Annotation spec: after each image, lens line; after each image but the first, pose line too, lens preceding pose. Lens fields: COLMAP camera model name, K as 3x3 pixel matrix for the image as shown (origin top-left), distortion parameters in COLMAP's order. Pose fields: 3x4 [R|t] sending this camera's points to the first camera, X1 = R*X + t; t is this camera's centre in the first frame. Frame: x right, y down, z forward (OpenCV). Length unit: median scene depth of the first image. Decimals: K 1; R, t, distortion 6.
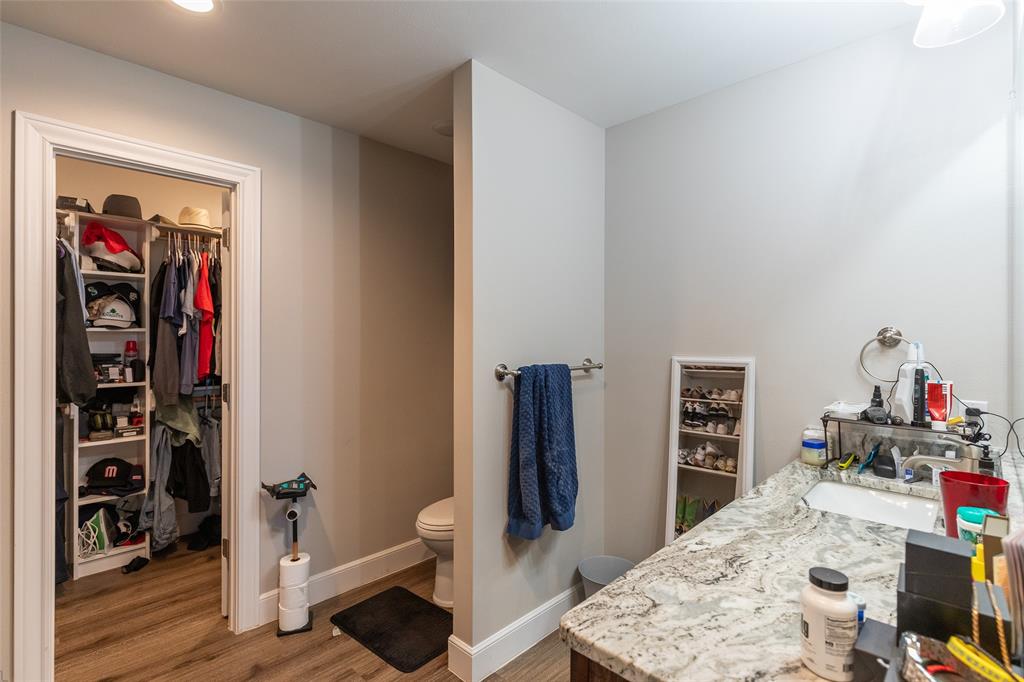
lens RADIAL K [[480.9, 0, 505.5], [0, 480.9, 335.4], [0, 0, 1]] dist [-0.001904, 0.000311]
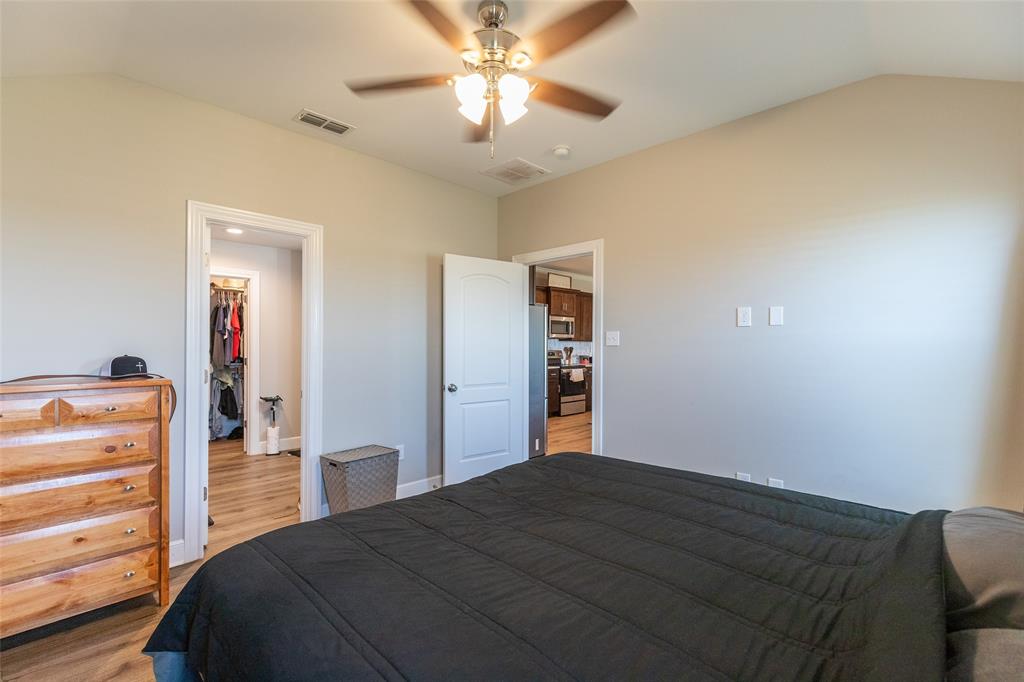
lens RADIAL K [[467.6, 0, 520.2], [0, 467.6, 344.8], [0, 0, 1]] dist [0.004070, -0.000170]
pose [[0.999964, 0.001725, 0.008248, 0.661288], [-0.001777, 0.999979, 0.006252, 0.012123], [-0.008237, -0.006267, 0.999946, -1.158912]]
